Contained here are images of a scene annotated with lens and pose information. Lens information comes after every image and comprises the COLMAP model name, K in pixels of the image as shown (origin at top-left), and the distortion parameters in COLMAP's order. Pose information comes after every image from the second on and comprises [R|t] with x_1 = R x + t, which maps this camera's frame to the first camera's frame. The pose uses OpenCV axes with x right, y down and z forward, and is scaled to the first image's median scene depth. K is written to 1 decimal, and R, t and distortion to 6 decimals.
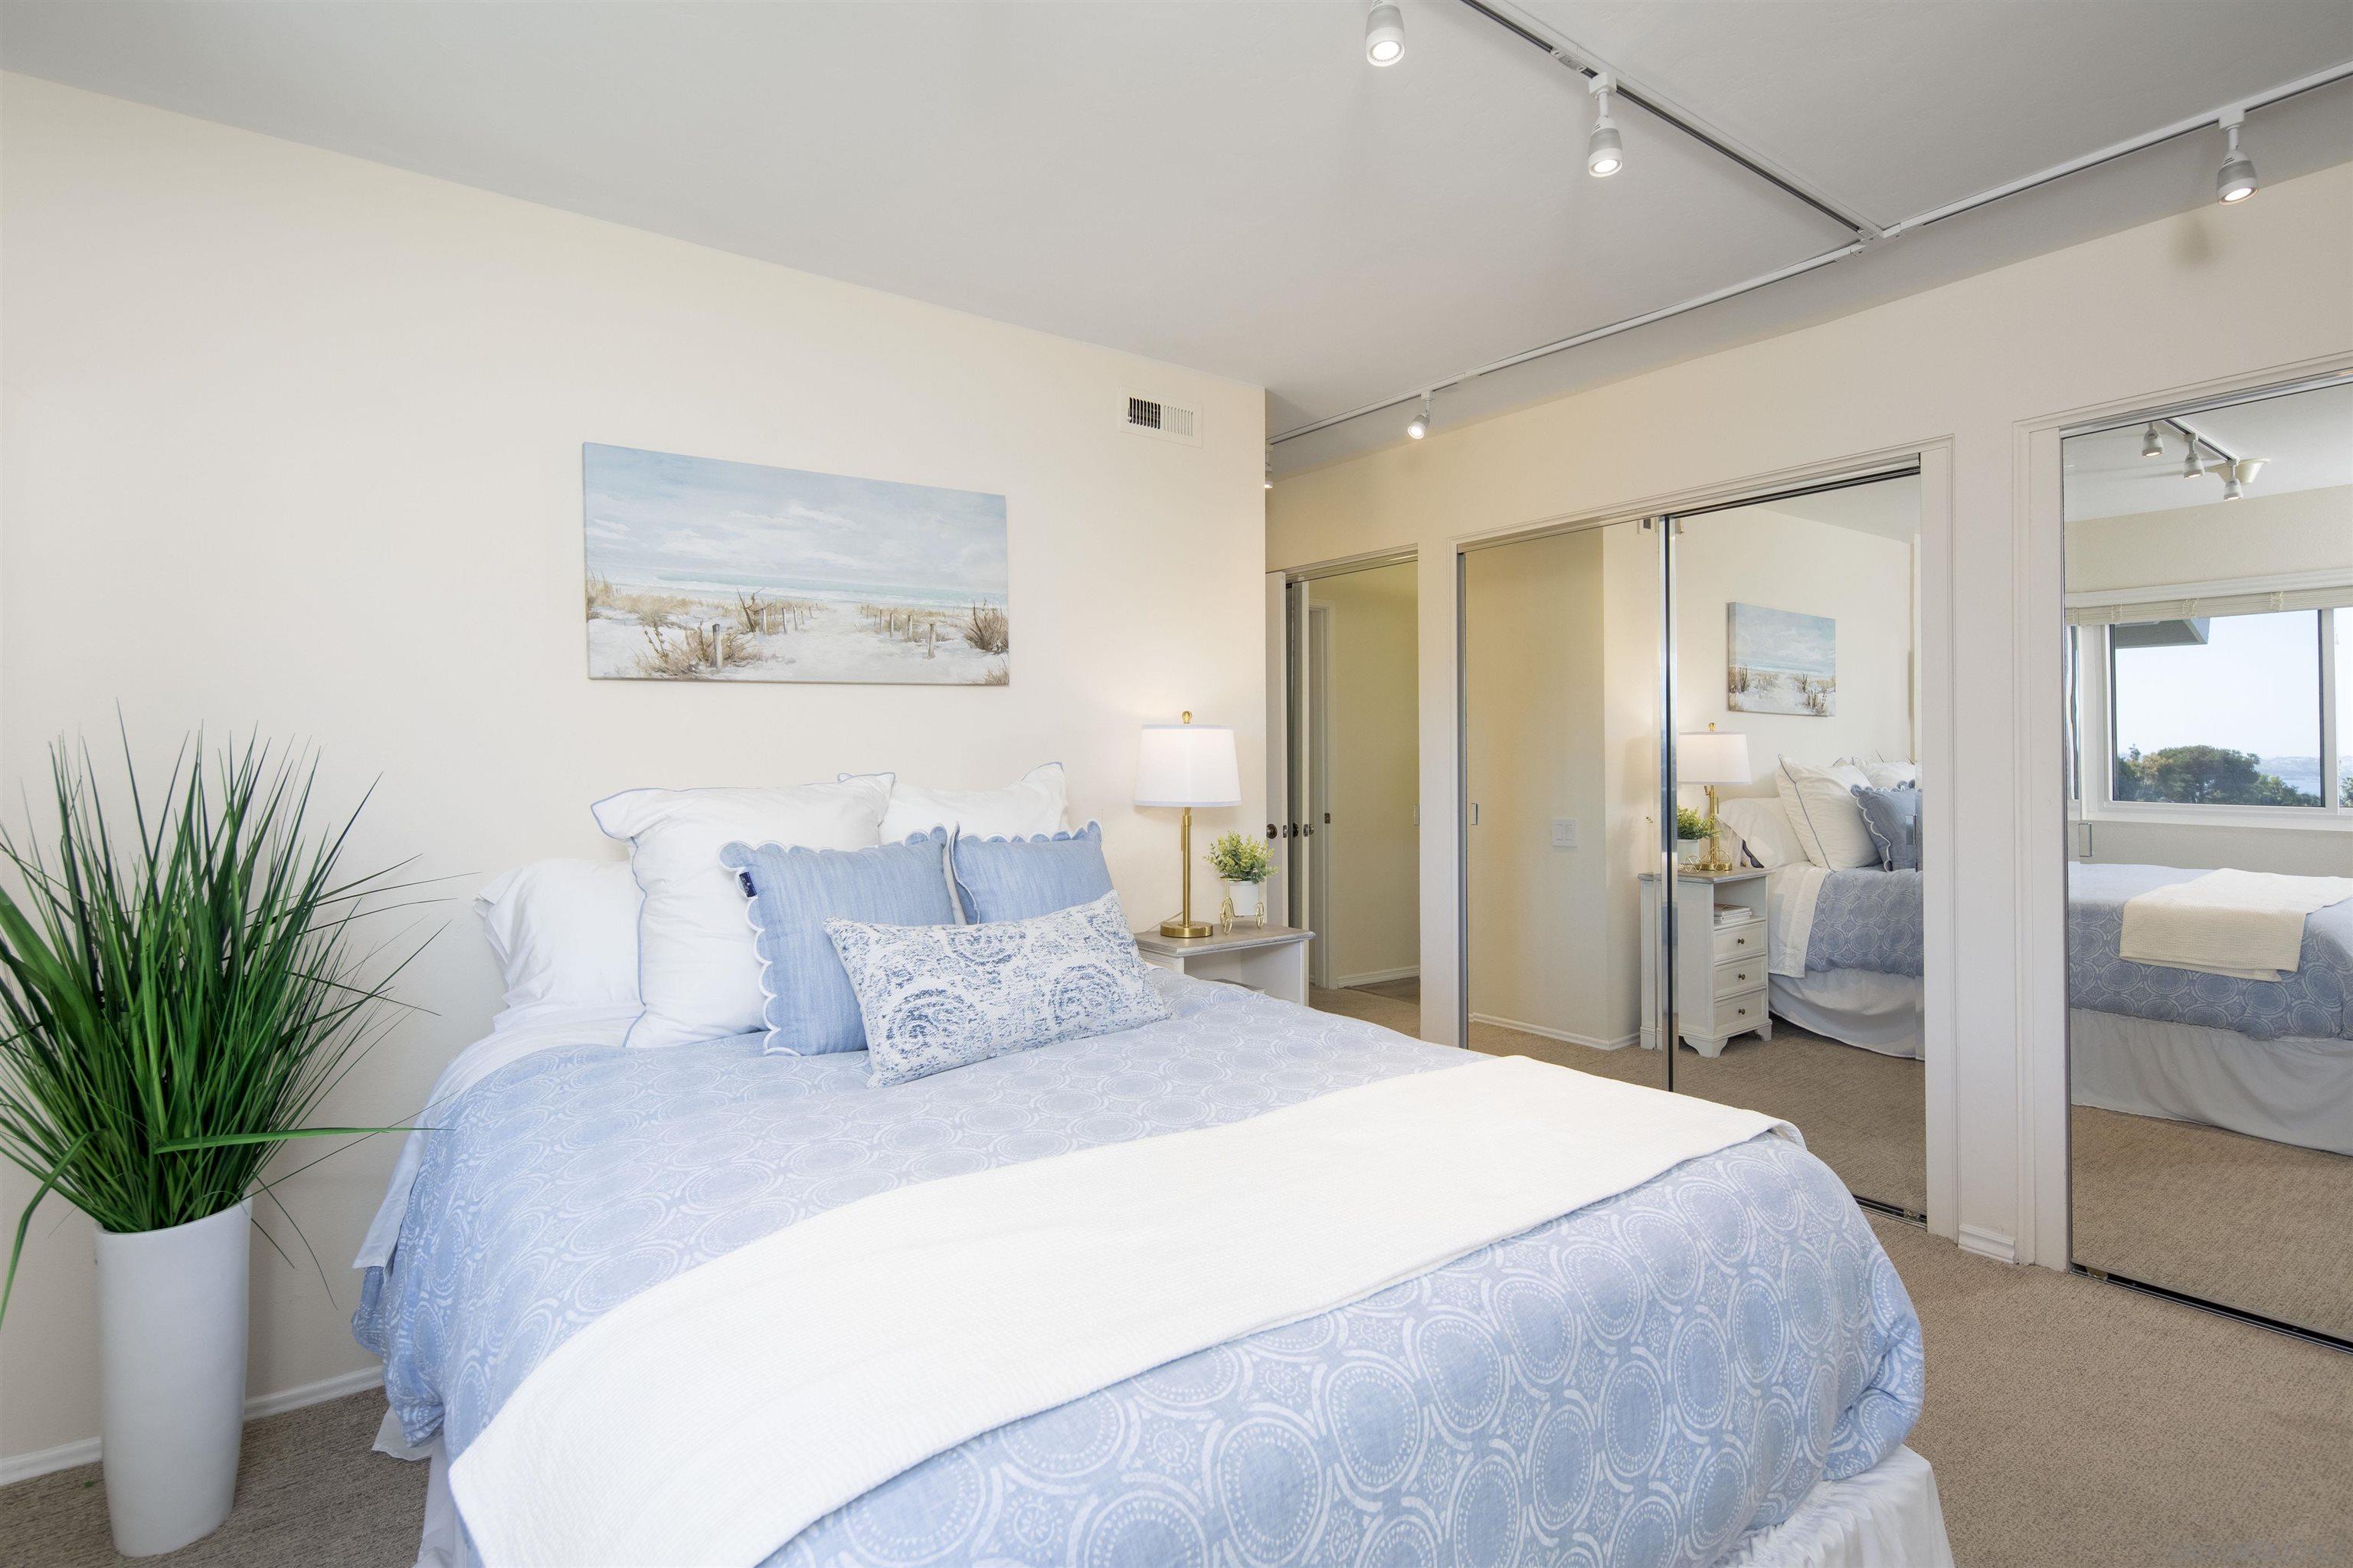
lens RADIAL K [[1135.1, 0, 1162.4], [0, 1135.1, 773.2], [0, 0, 1]] dist [0.003941, -0.001436]
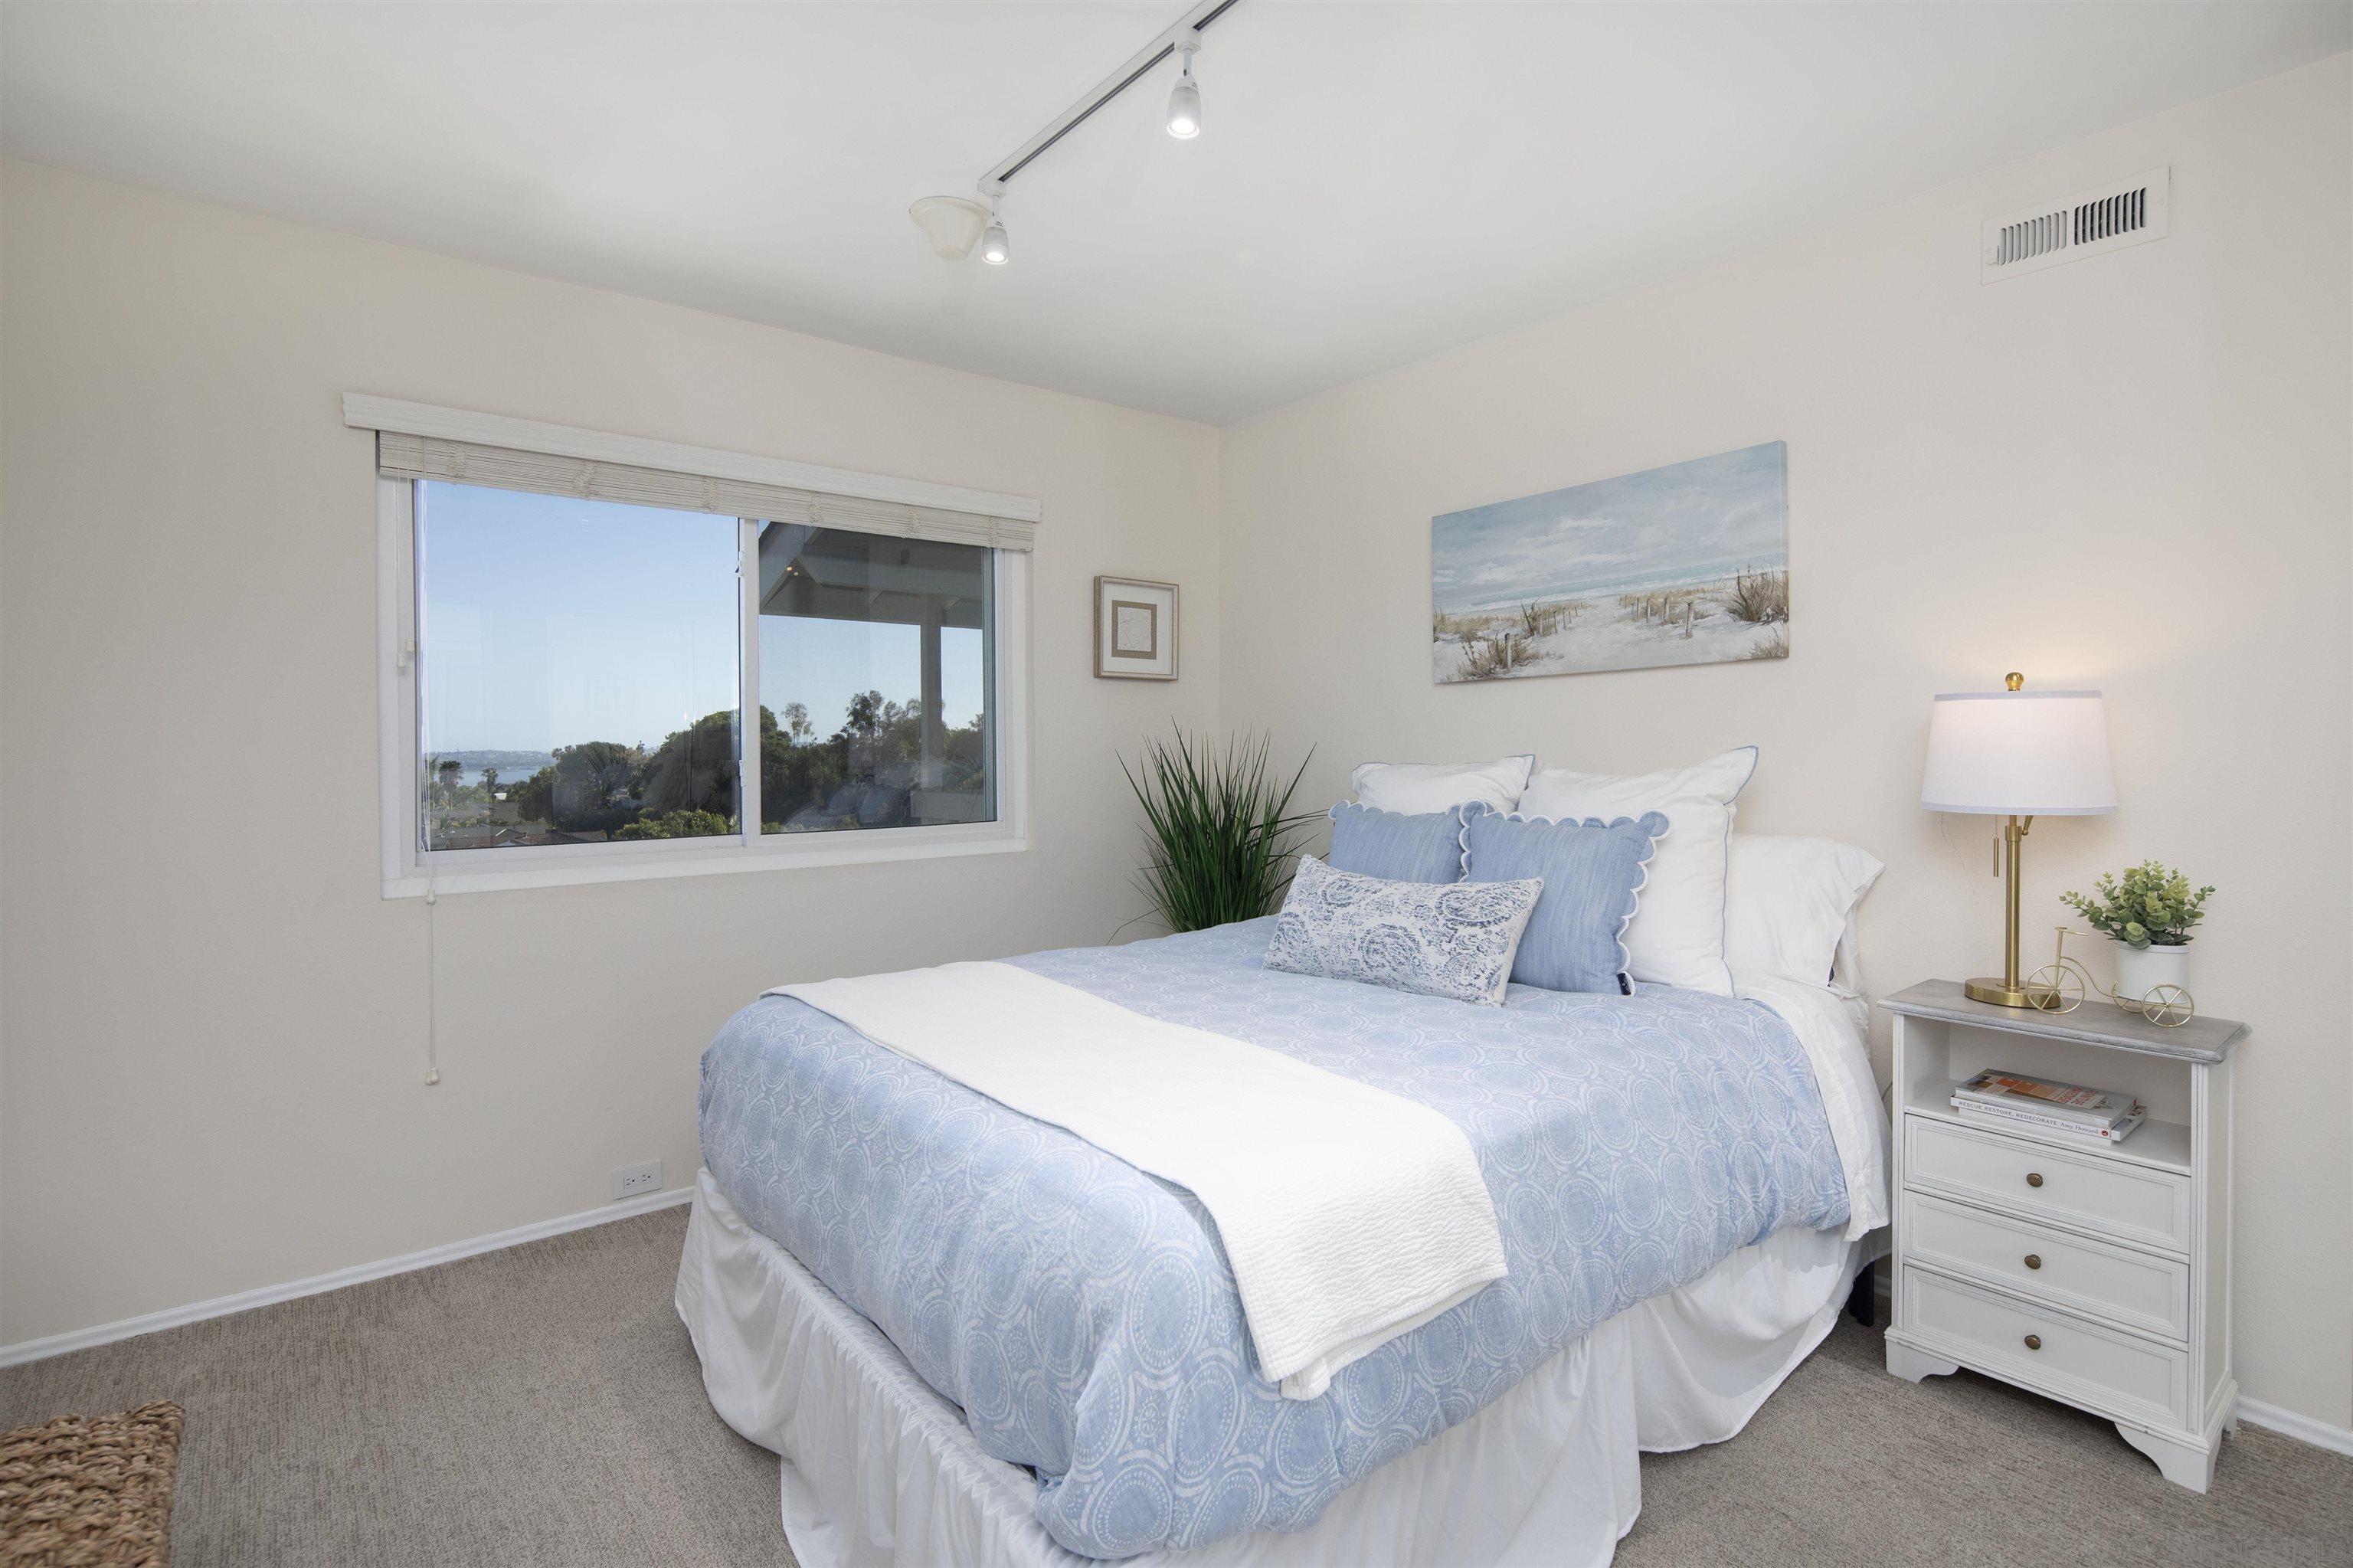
lens RADIAL K [[1135.1, 0, 1182.8], [0, 1135.1, 762.4], [0, 0, 1]] dist [0.003941, -0.001436]
pose [[0.048724, 0.023133, -0.998544, 0.827048], [-0.010283, 0.999690, 0.022658, -0.013917], [0.998759, 0.009164, 0.048947, 0.575396]]
